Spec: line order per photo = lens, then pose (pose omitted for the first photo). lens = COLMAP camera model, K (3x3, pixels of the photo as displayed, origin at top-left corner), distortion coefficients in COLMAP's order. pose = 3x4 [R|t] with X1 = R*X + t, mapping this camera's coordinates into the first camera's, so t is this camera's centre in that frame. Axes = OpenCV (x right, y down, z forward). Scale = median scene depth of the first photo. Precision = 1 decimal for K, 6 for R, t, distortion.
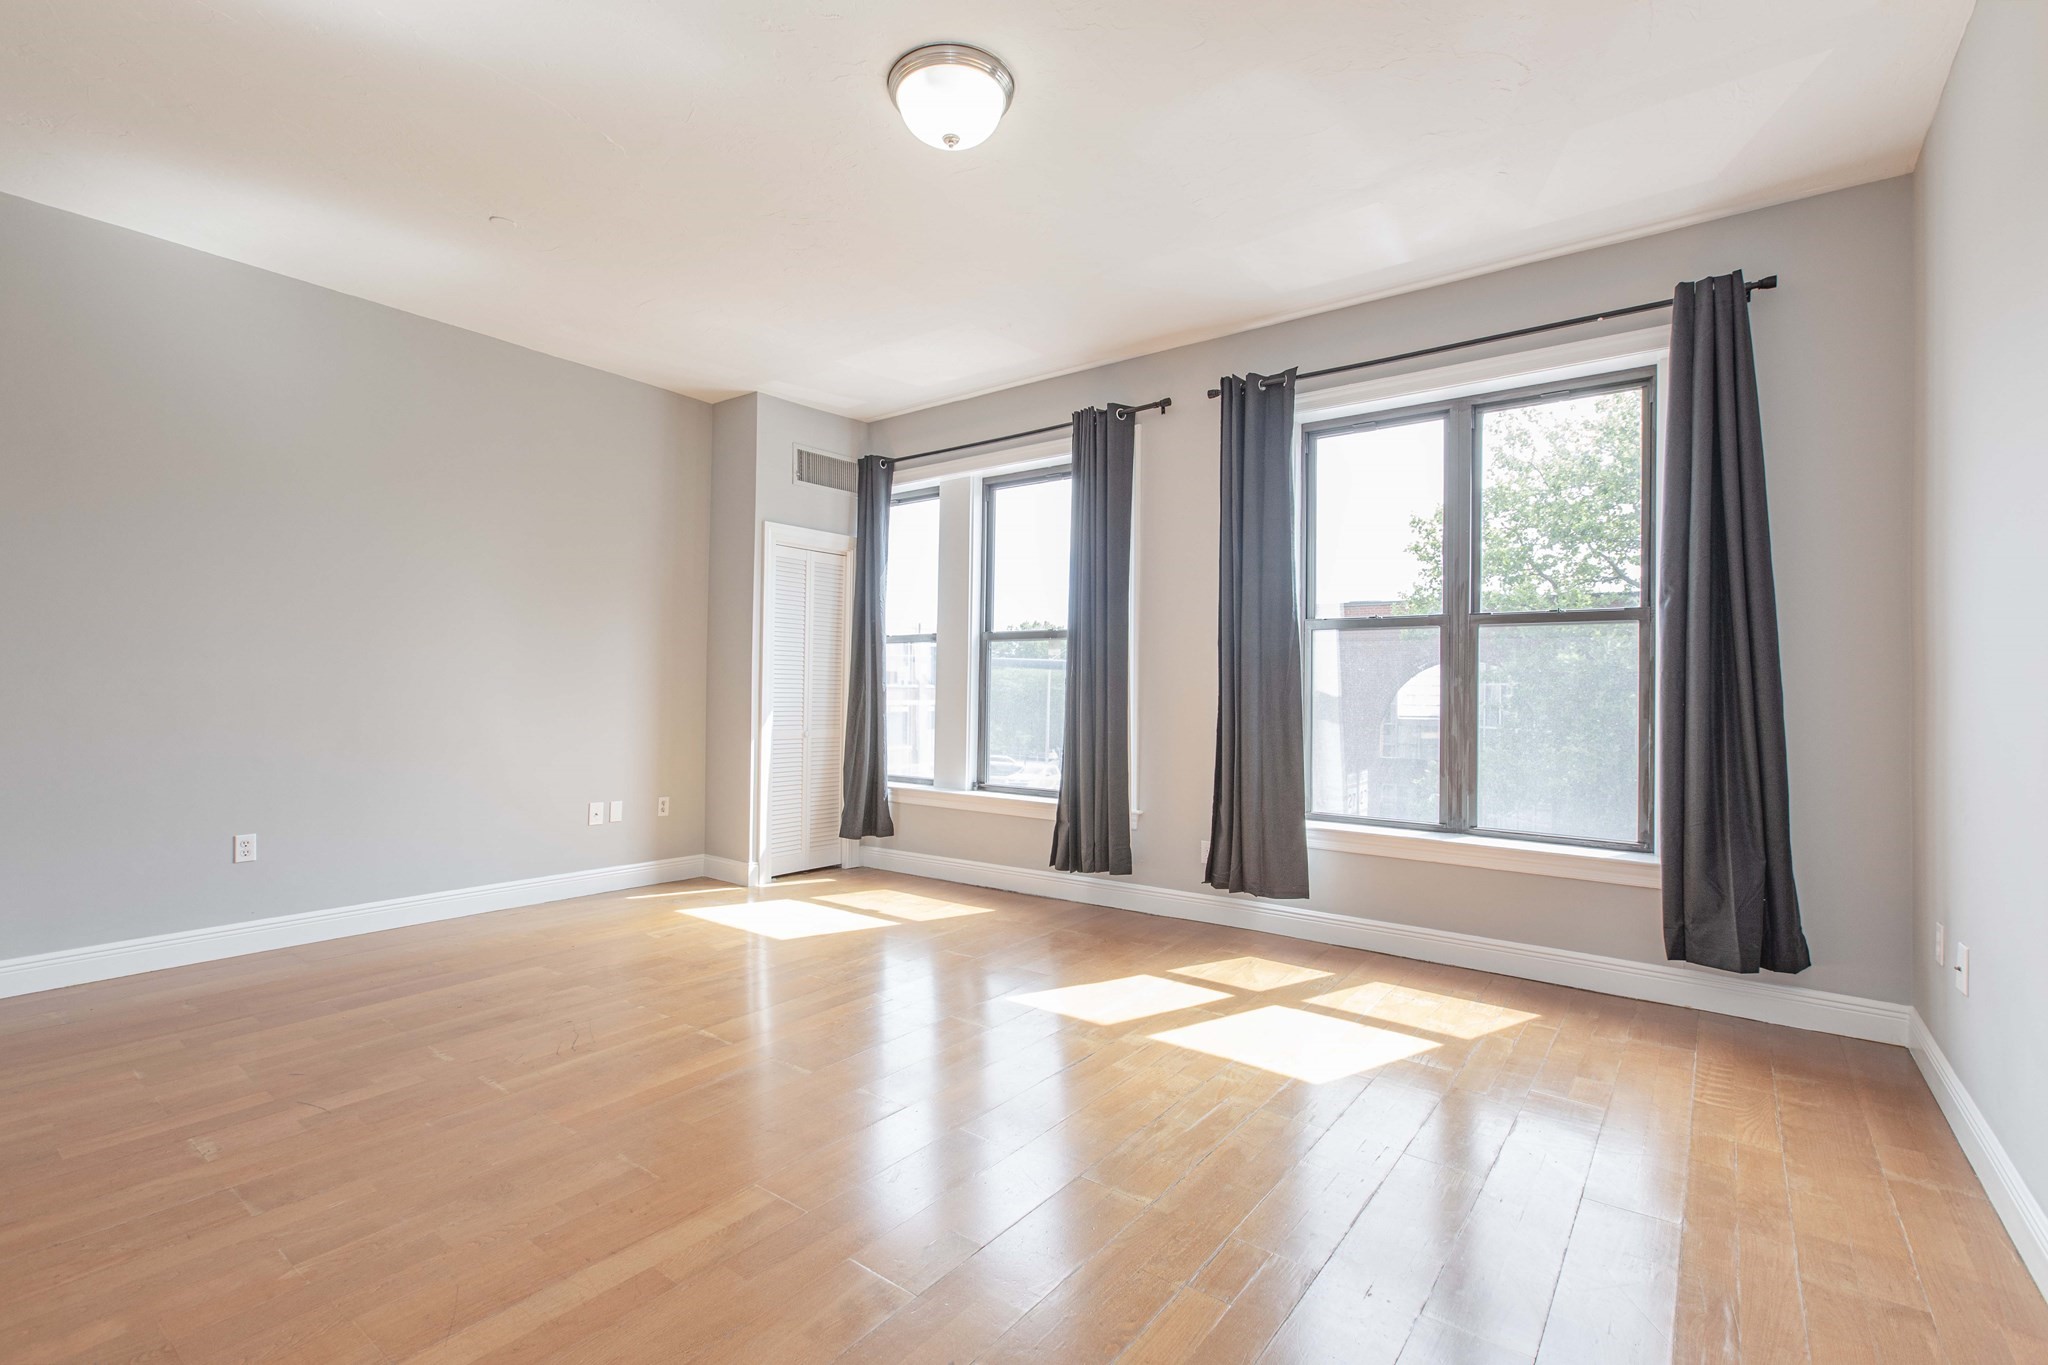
lens RADIAL K [[932.0, 0, 1034.2], [0, 932.0, 684.0], [0, 0, 1]] dist [0.003395, -0.001670]
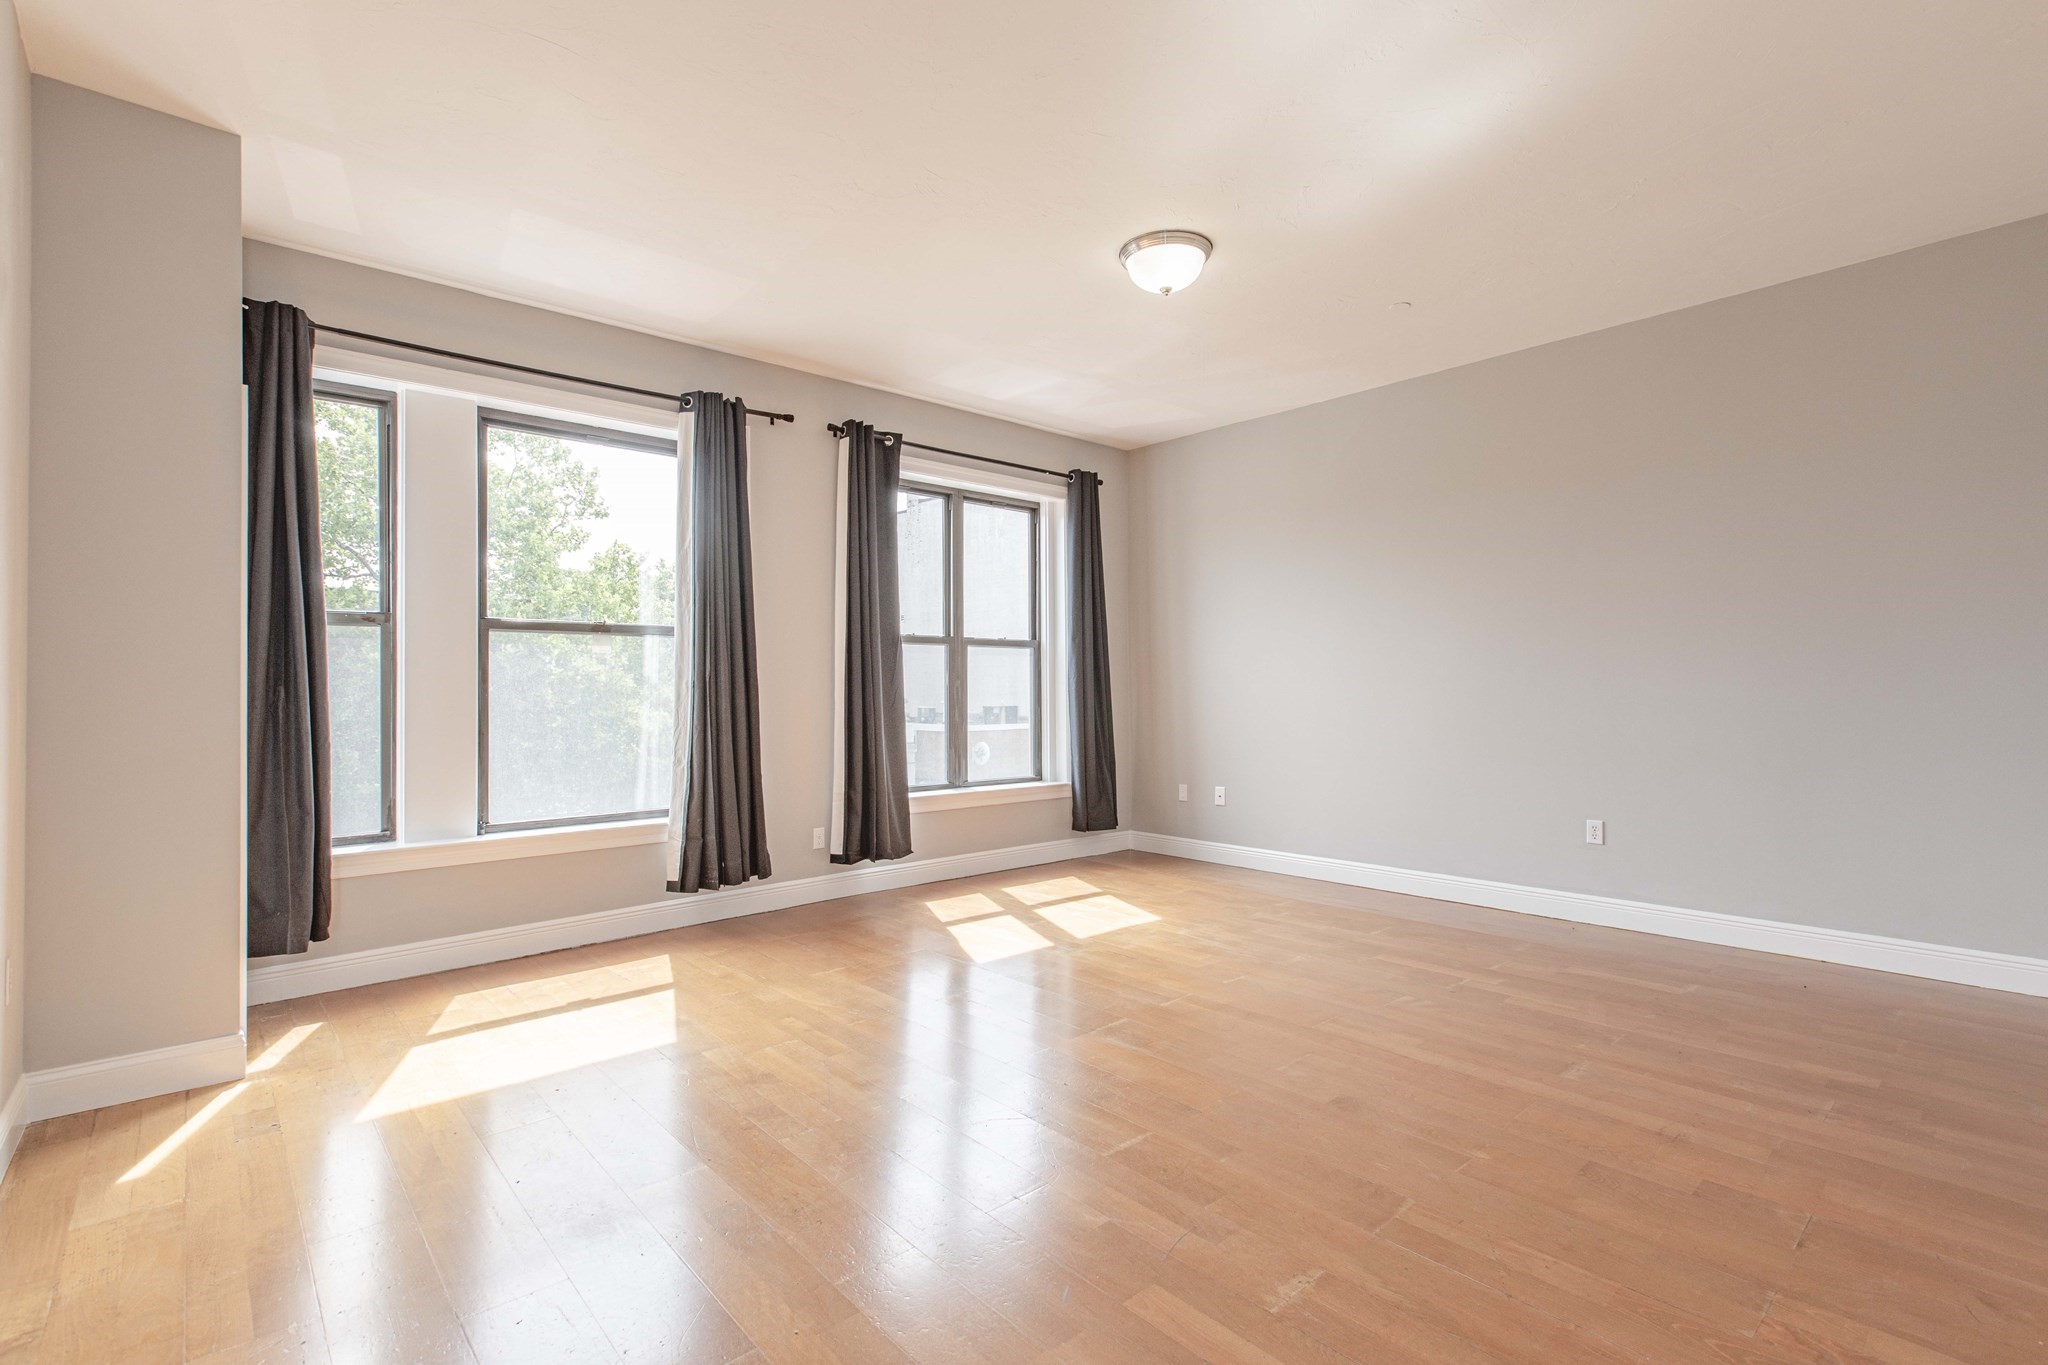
lens RADIAL K [[932.0, 0, 1041.2], [0, 932.0, 683.7], [0, 0, 1]] dist [0.003395, -0.001670]
pose [[0.195635, -0.006258, 0.980657, -0.783571], [0.002260, 0.999980, 0.005931, -0.008194], [-0.980674, 0.001056, 0.195645, 0.486372]]
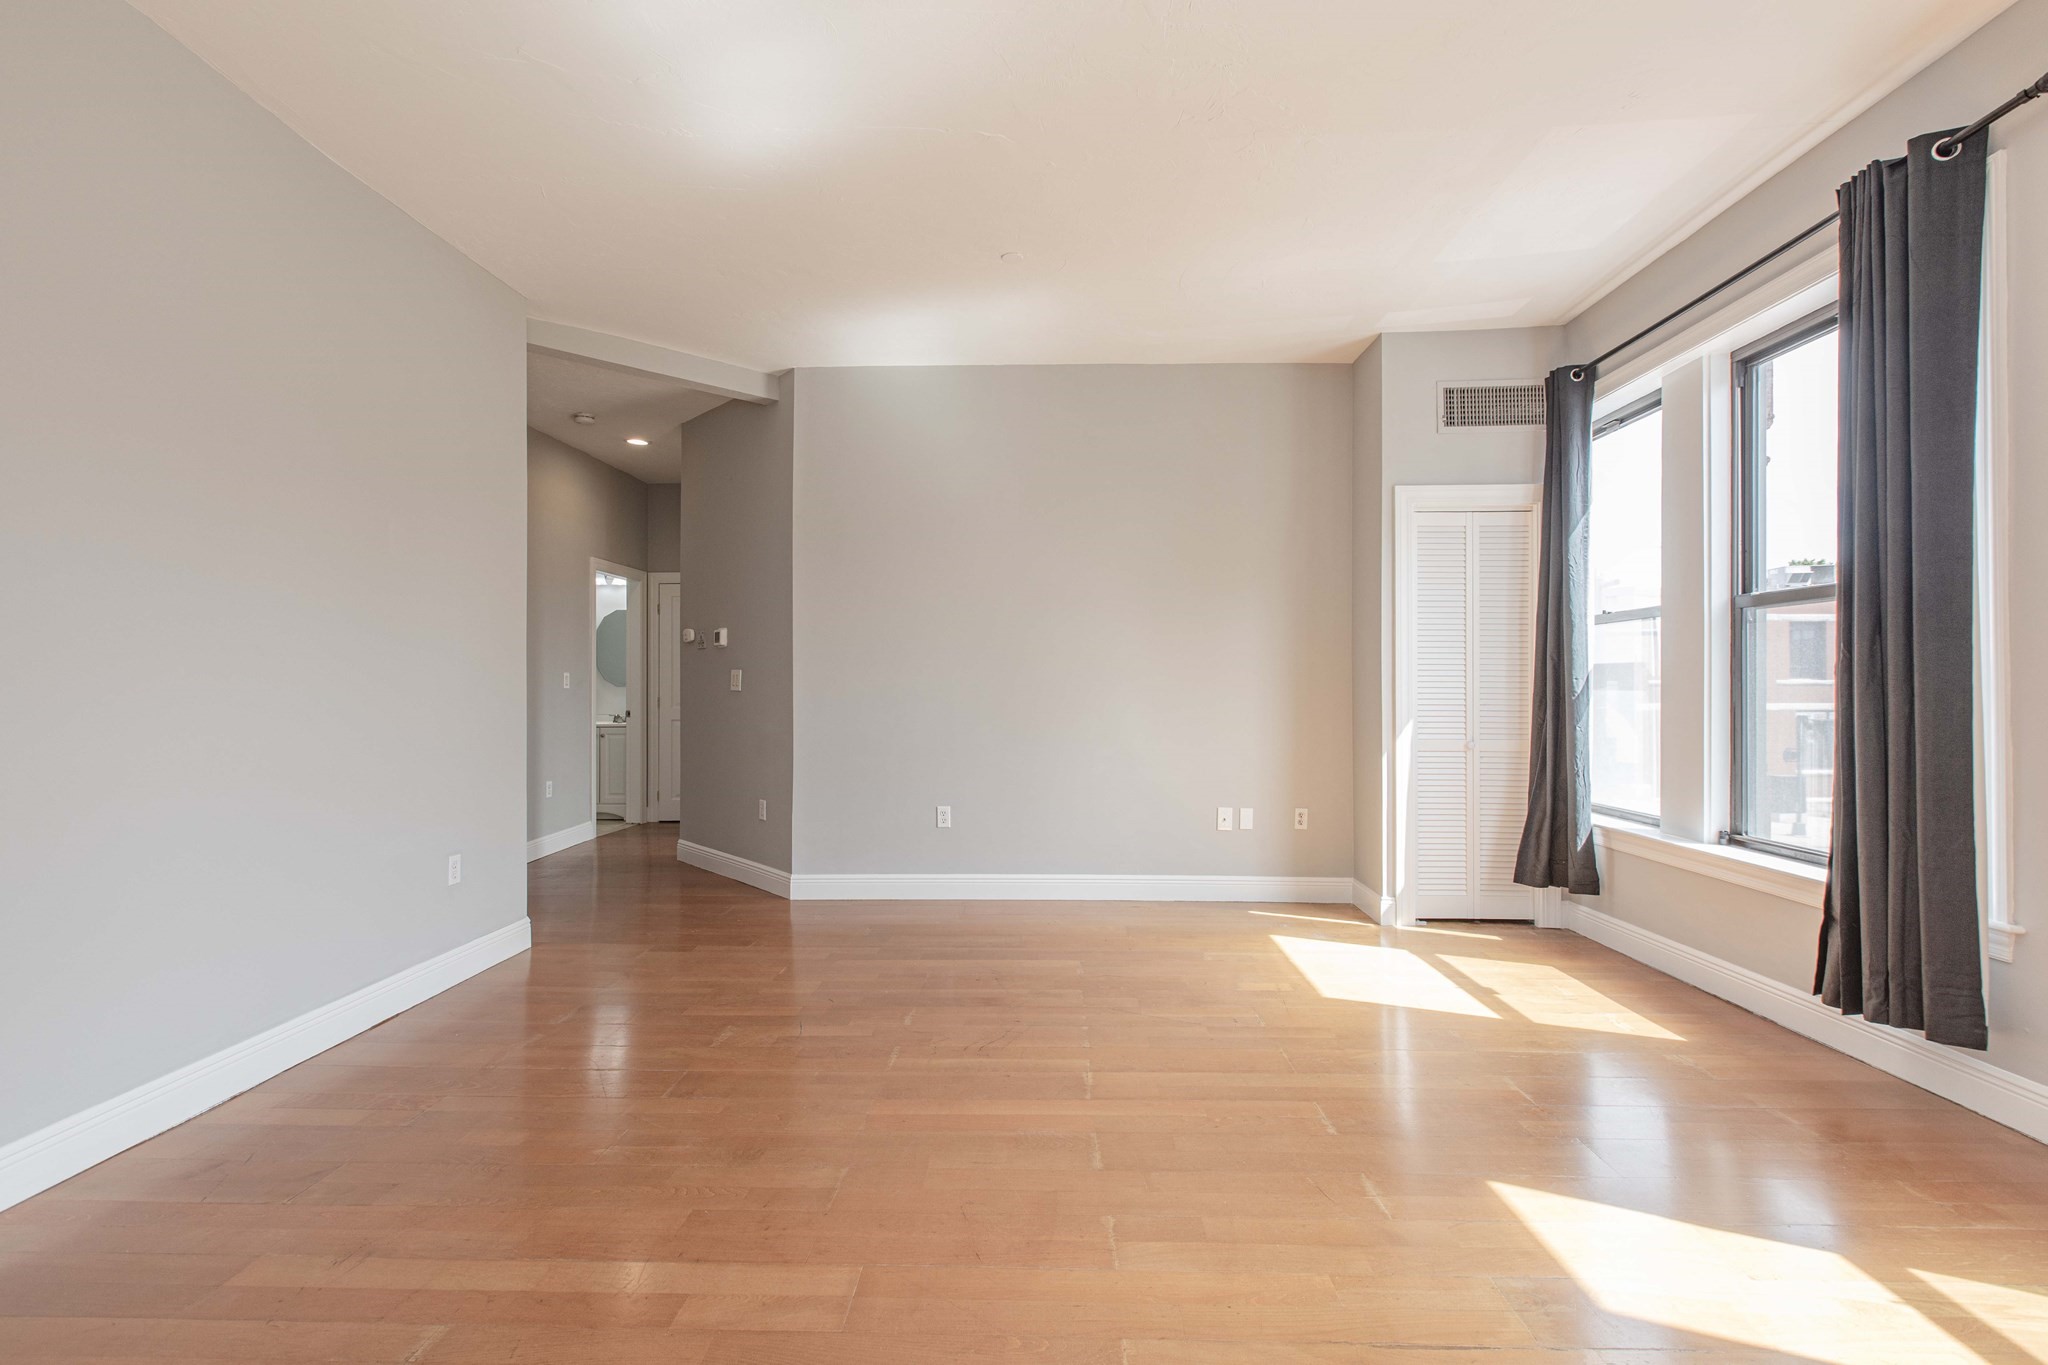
lens RADIAL K [[932.0, 0, 1021.2], [0, 932.0, 690.4], [0, 0, 1]] dist [0.003395, -0.001670]
pose [[0.568489, -0.008013, -0.822652, 0.215918], [0.013855, 0.999904, -0.000165, 0.001793], [0.822574, -0.011304, 0.568545, 0.273231]]
